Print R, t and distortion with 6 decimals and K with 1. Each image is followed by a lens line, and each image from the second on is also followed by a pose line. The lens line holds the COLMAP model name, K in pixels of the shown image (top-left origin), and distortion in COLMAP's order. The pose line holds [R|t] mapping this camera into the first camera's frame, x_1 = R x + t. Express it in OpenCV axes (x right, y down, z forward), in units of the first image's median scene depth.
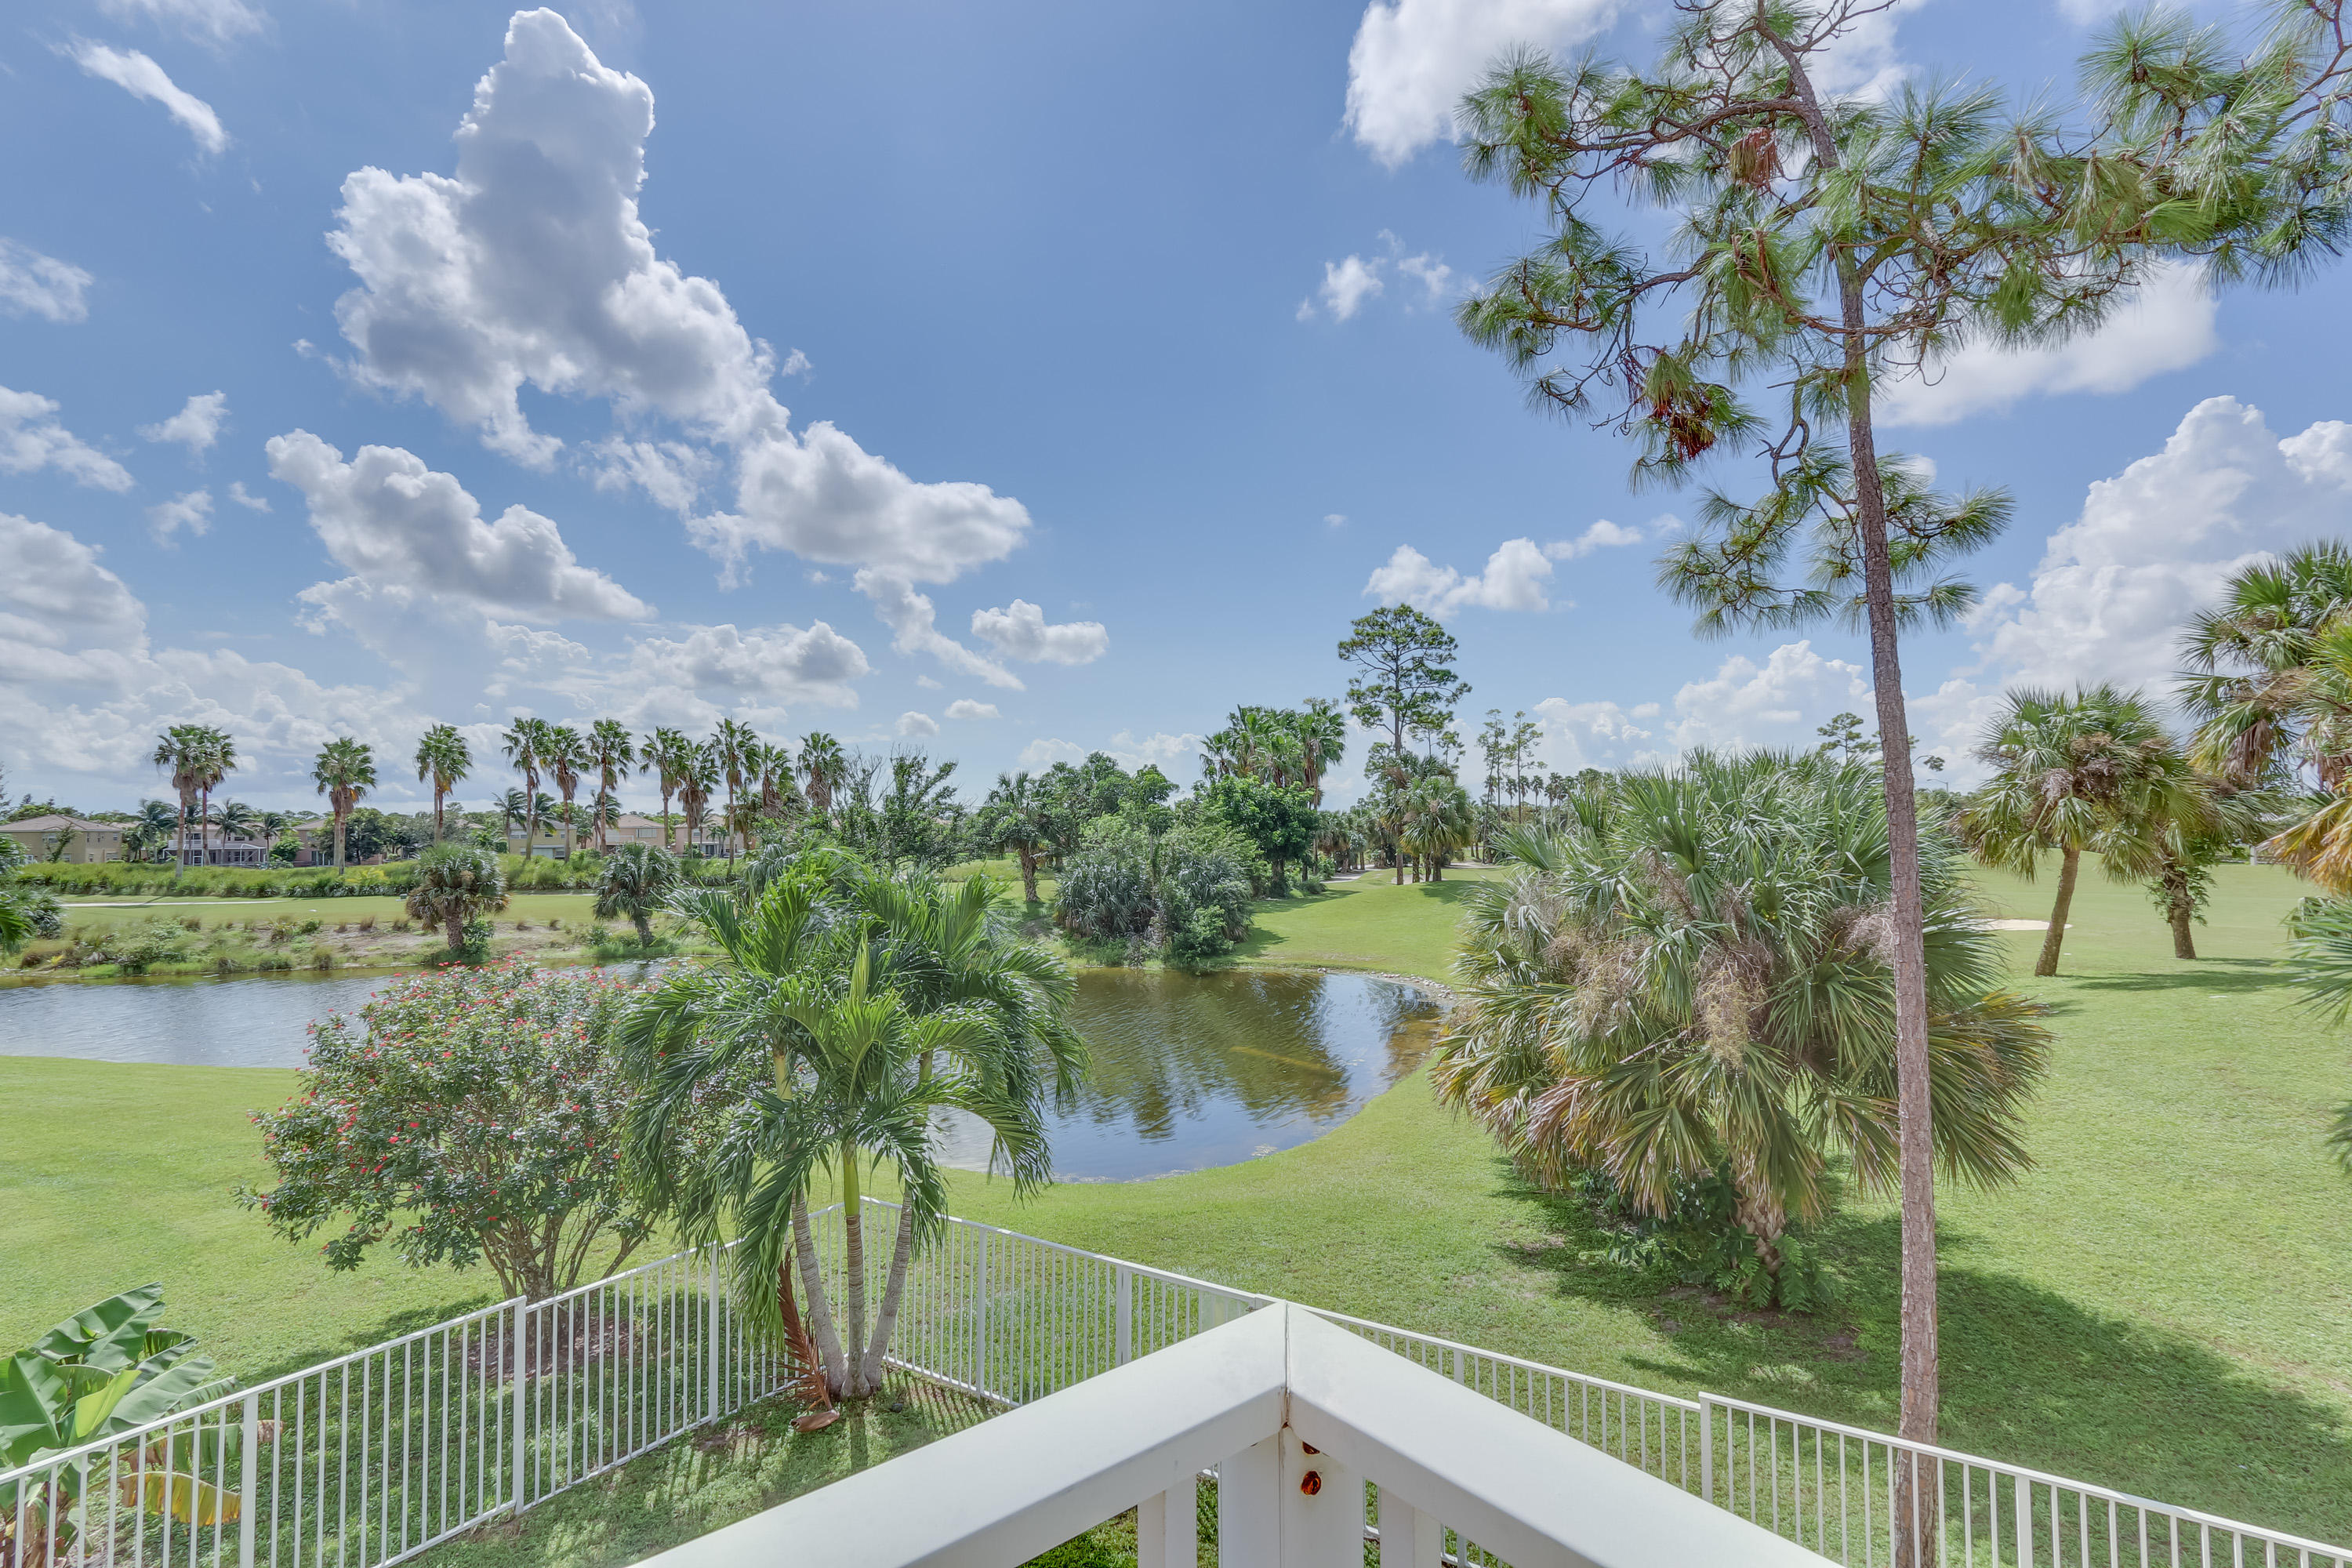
lens RADIAL K [[1065.8, 0, 1183.8], [0, 1065.8, 808.9], [0, 0, 1]] dist [0.001301, 0.003117]
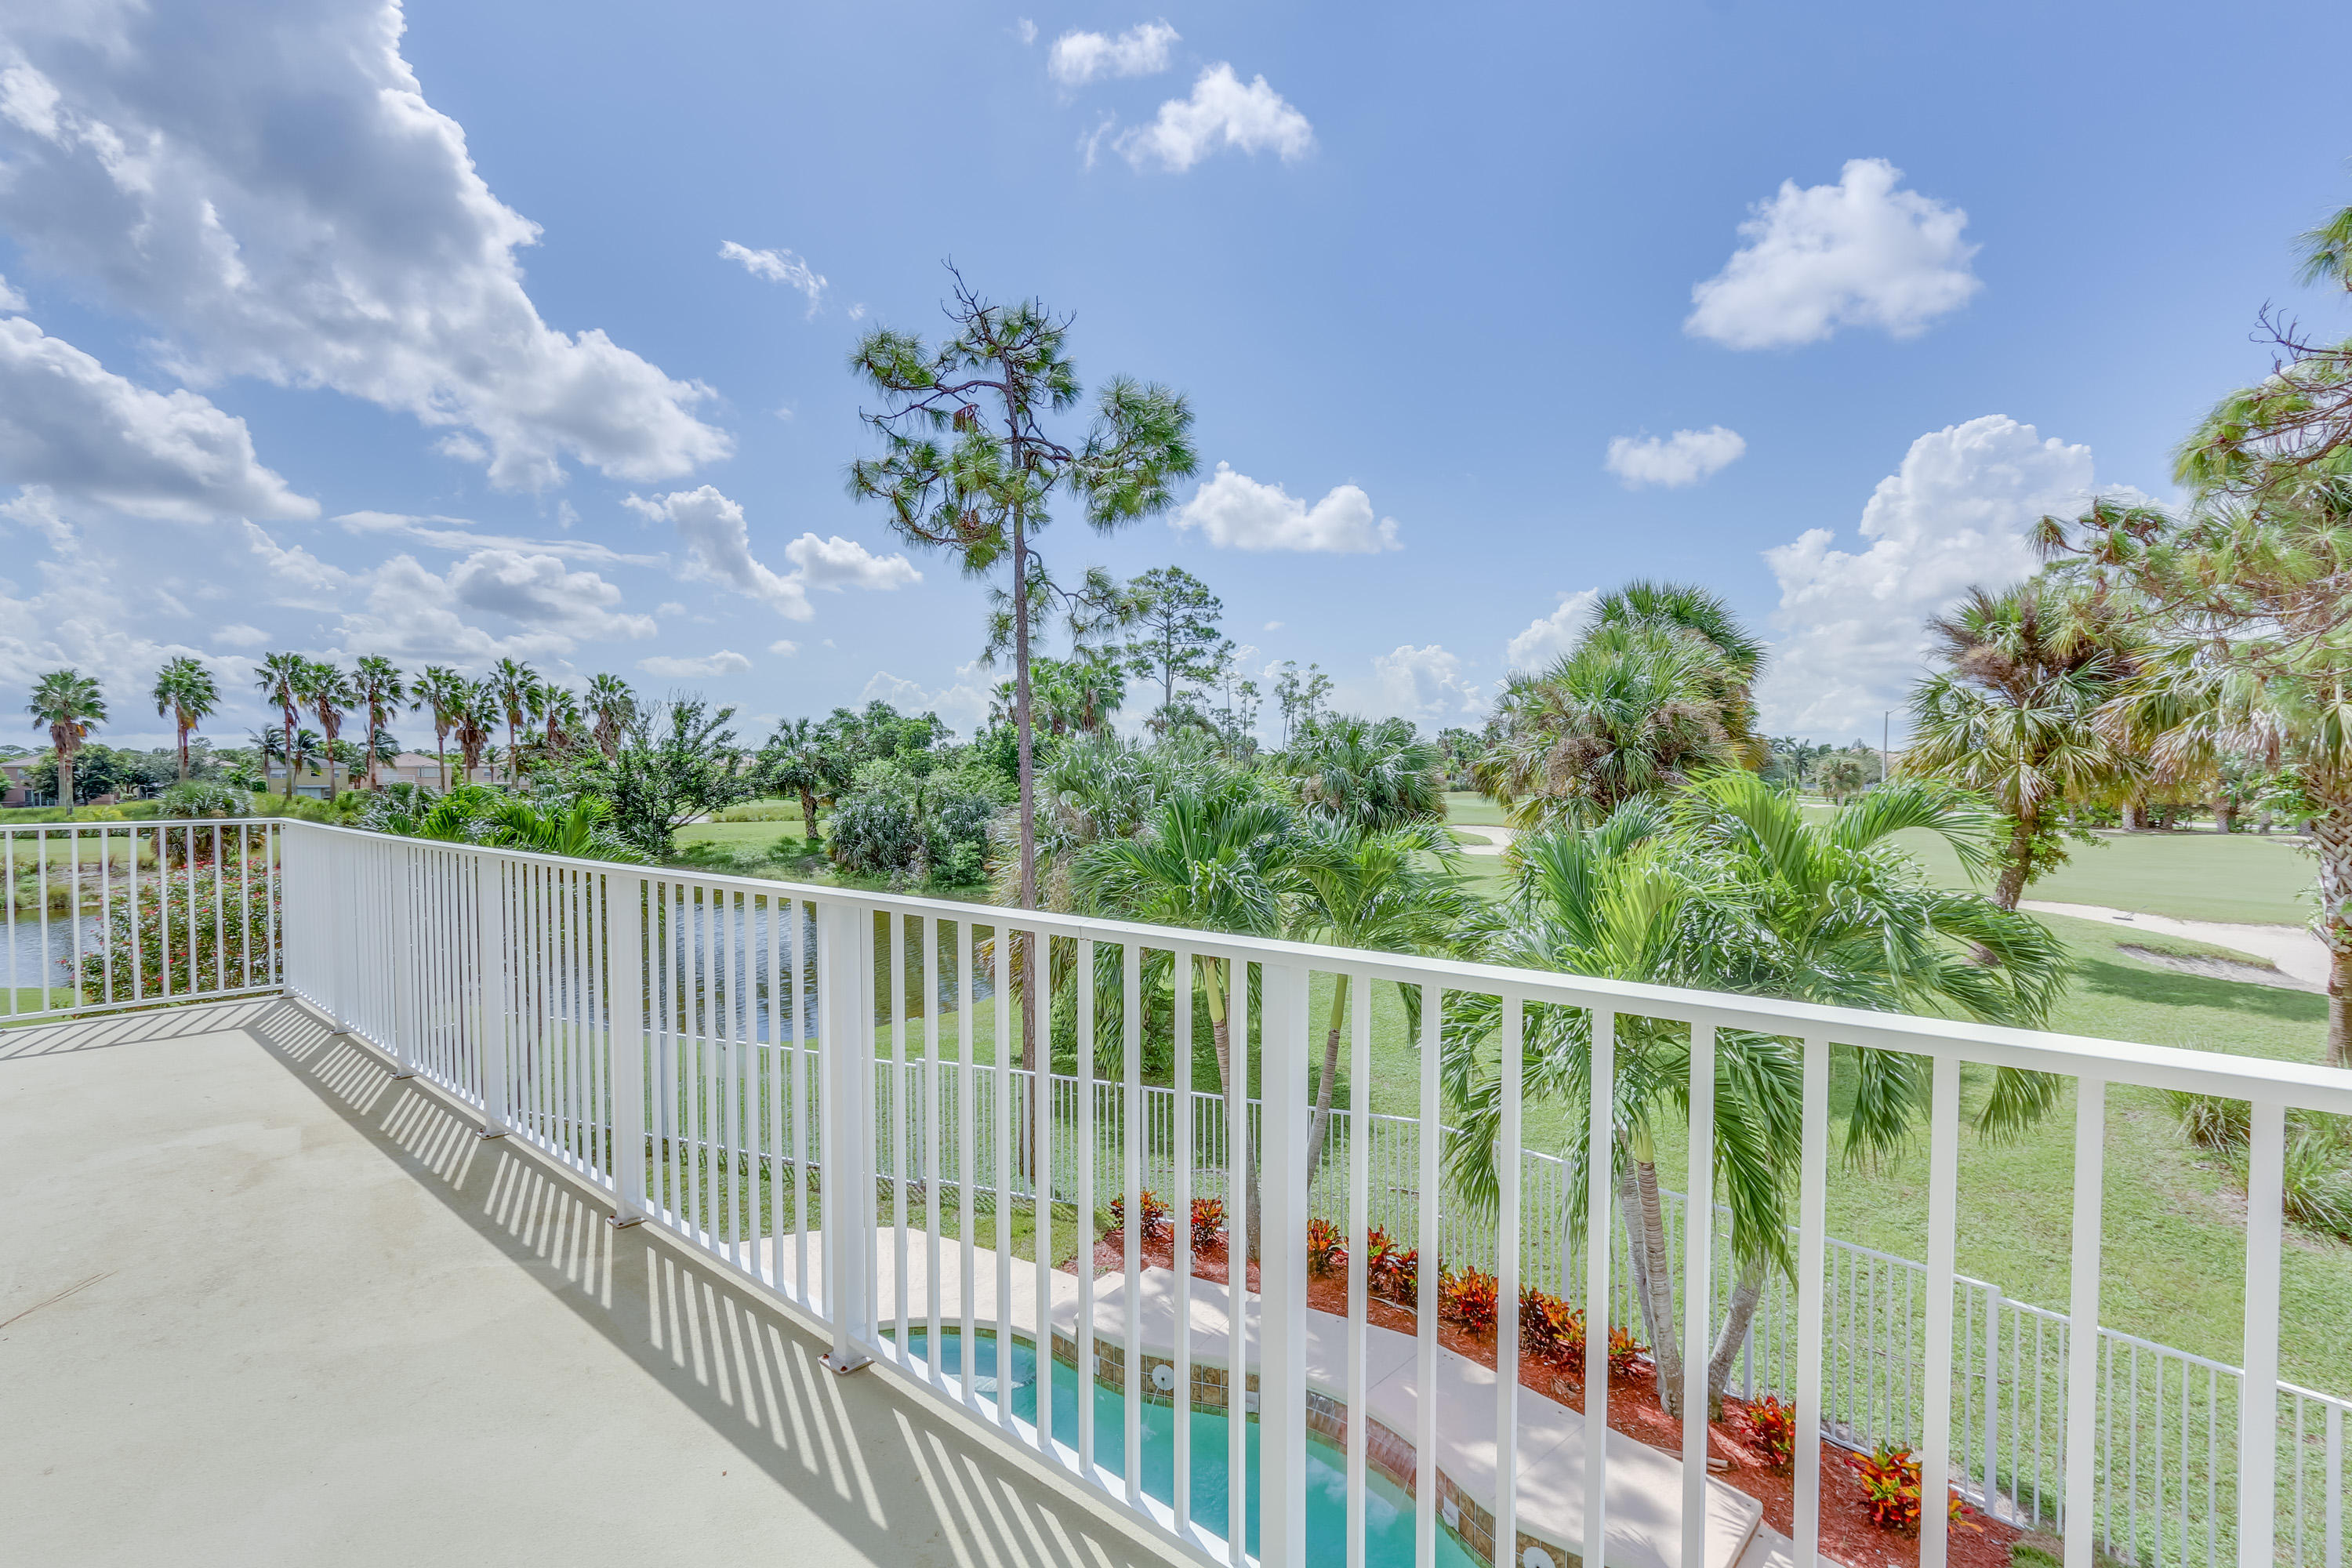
lens RADIAL K [[1065.8, 0, 1182.5], [0, 1065.8, 815.8], [0, 0, 1]] dist [0.001301, 0.003117]
pose [[0.989844, -0.000070, 0.142161, 0.057480], [-0.008441, 0.998206, 0.059267, -0.002214], [-0.141910, -0.059865, 0.988068, -0.085442]]
